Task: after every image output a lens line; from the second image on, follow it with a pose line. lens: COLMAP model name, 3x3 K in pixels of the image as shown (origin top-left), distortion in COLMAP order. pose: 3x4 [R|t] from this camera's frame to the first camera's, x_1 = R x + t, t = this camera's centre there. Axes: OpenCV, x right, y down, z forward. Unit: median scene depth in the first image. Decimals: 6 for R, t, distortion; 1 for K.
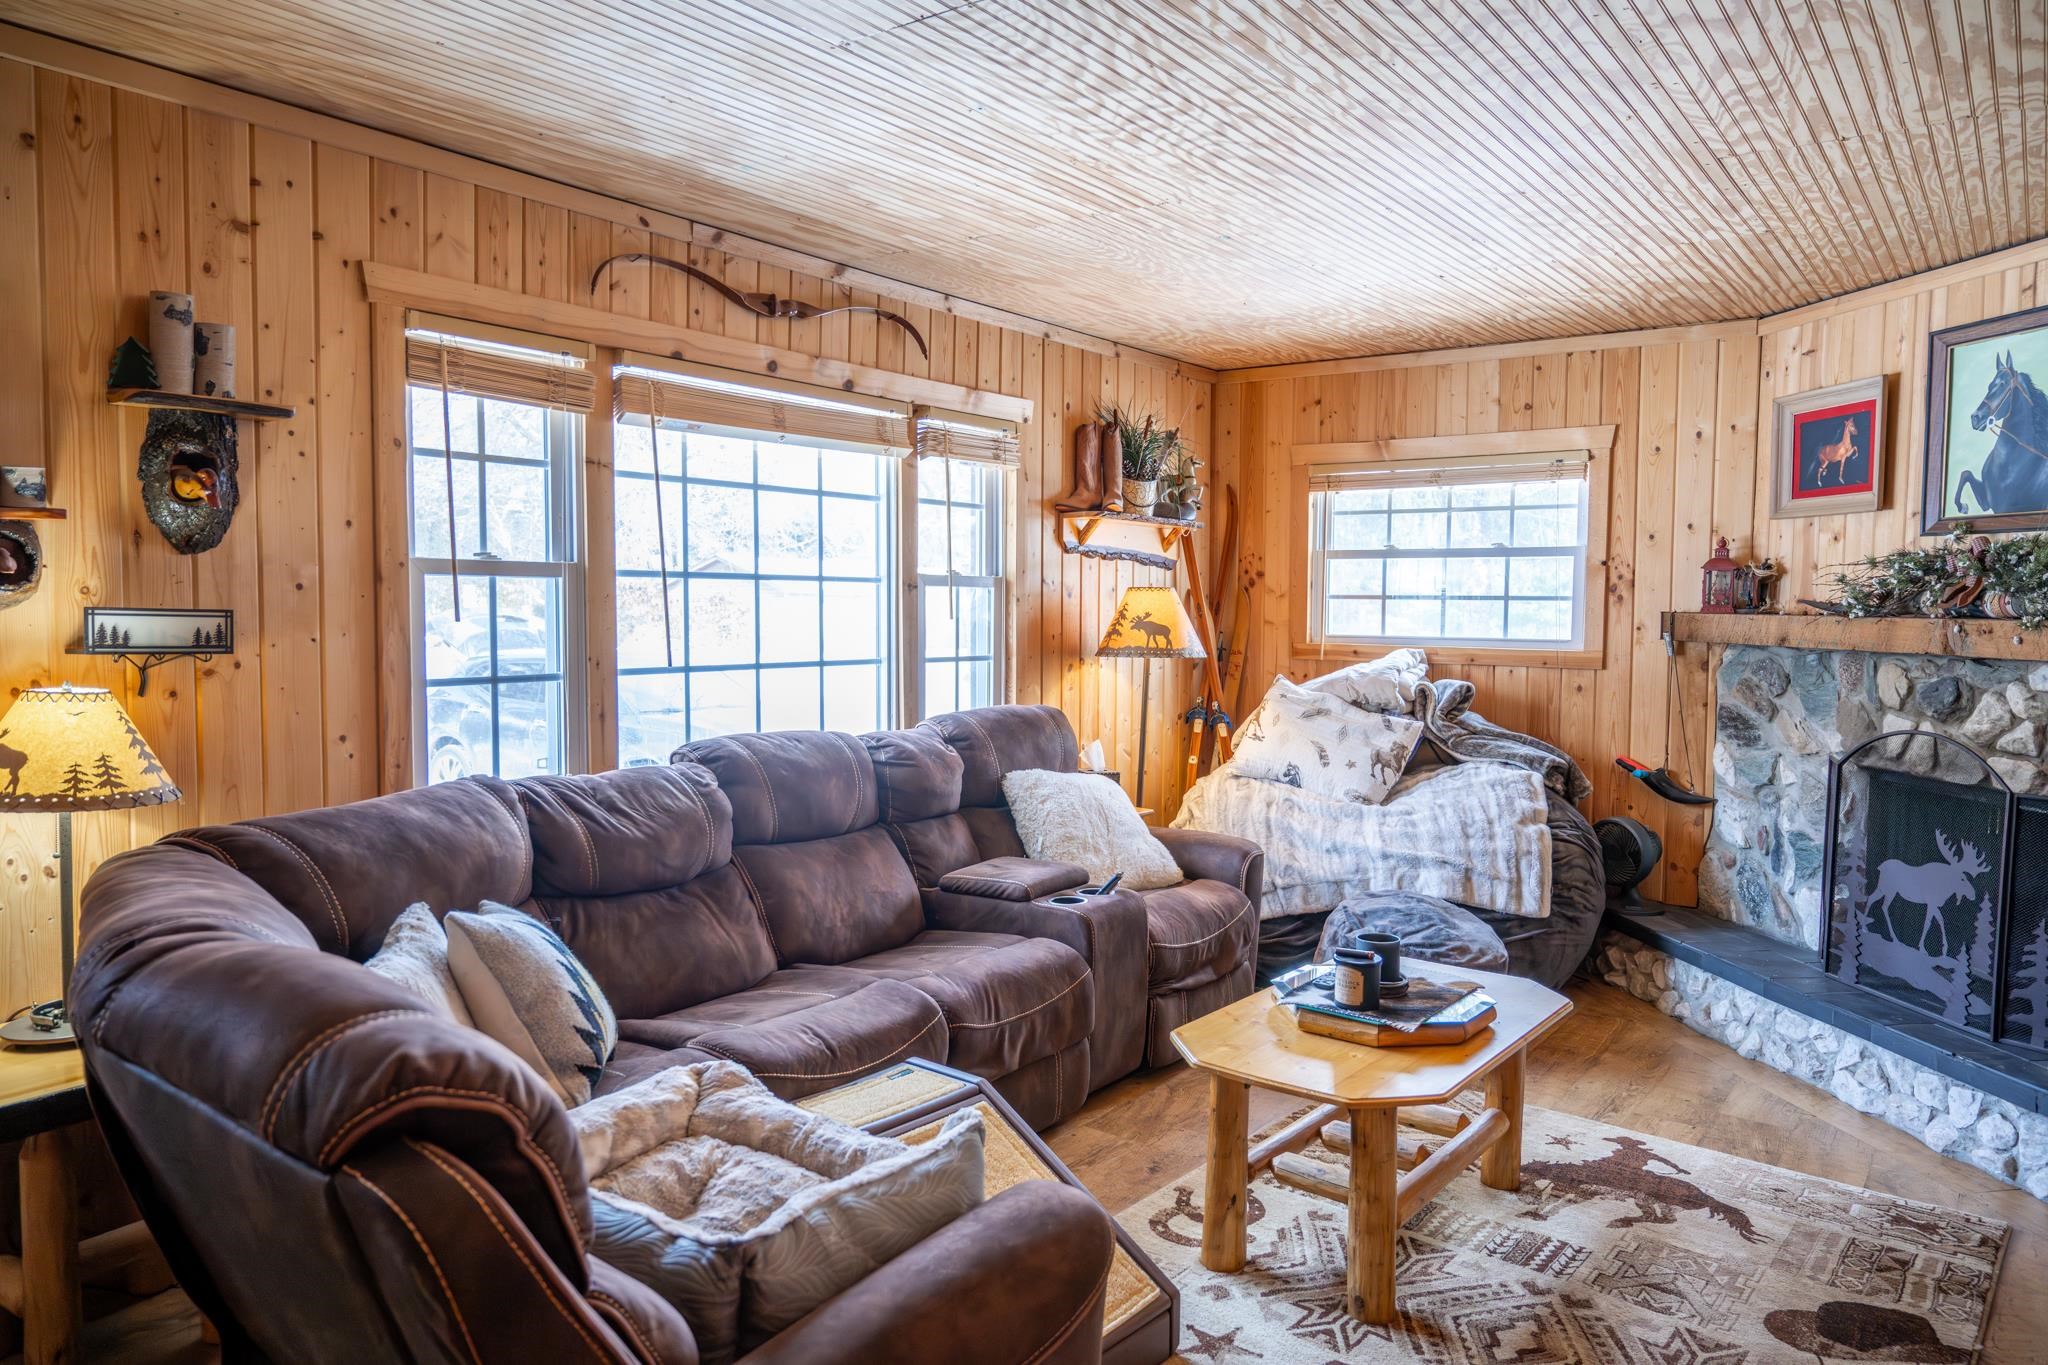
lens RADIAL K [[1396.0, 0, 1023.3], [0, 1396.0, 683.7], [0, 0, 1]] dist [-0.001568, -0.001416]
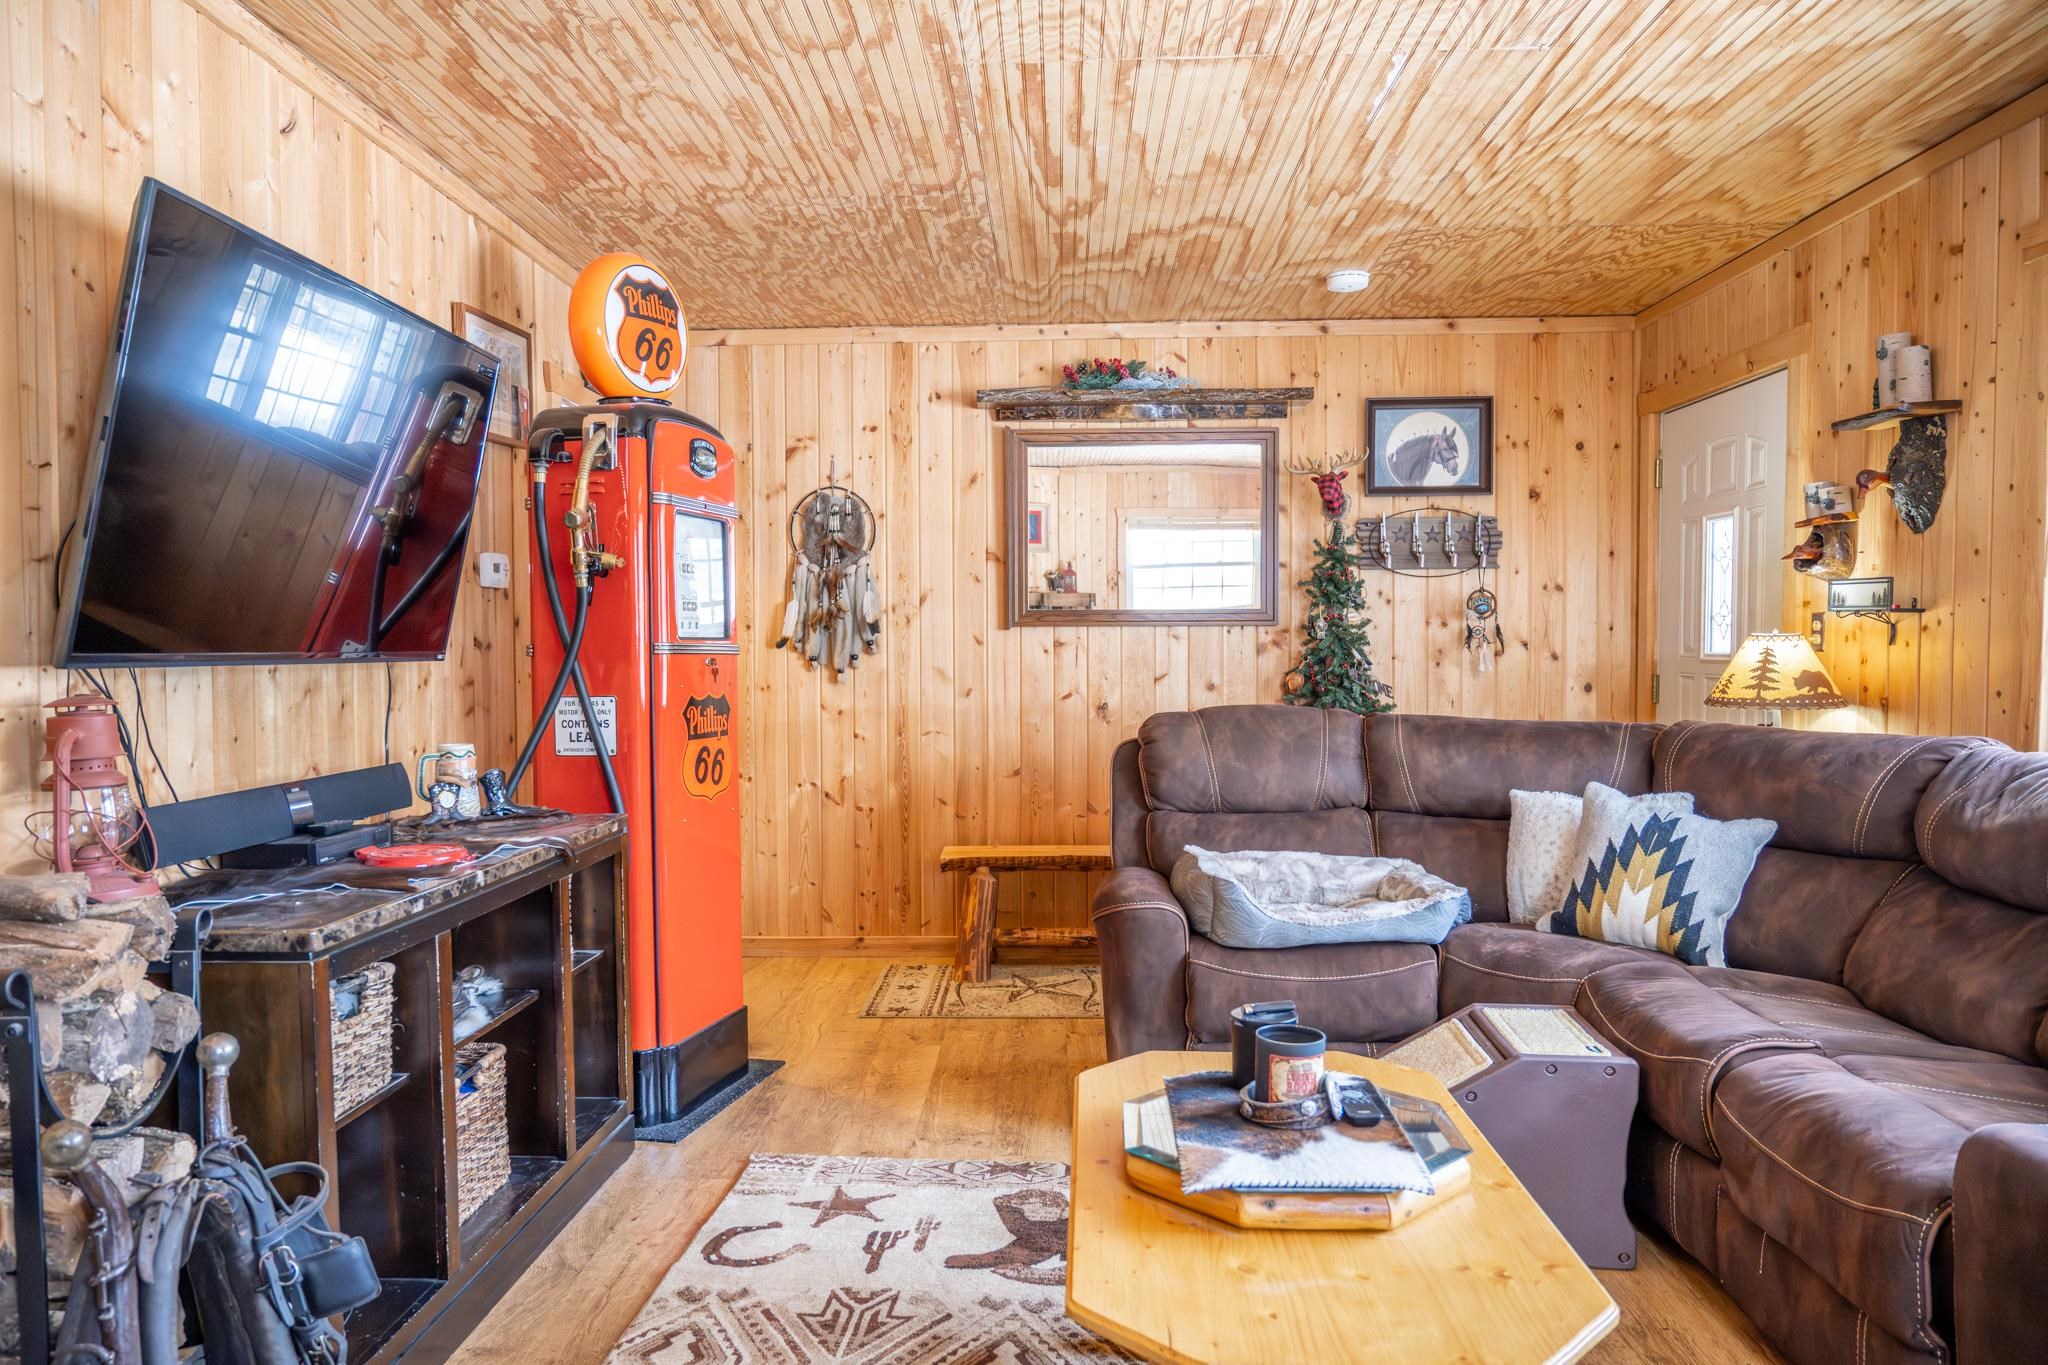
lens RADIAL K [[1396.0, 0, 1023.7], [0, 1396.0, 686.2], [0, 0, 1]] dist [-0.001568, -0.001416]
pose [[-0.820284, 0.011143, -0.571847, 0.798202], [-0.035075, 0.996948, 0.069741, -0.014829], [0.570879, 0.077265, -0.817390, 1.609602]]
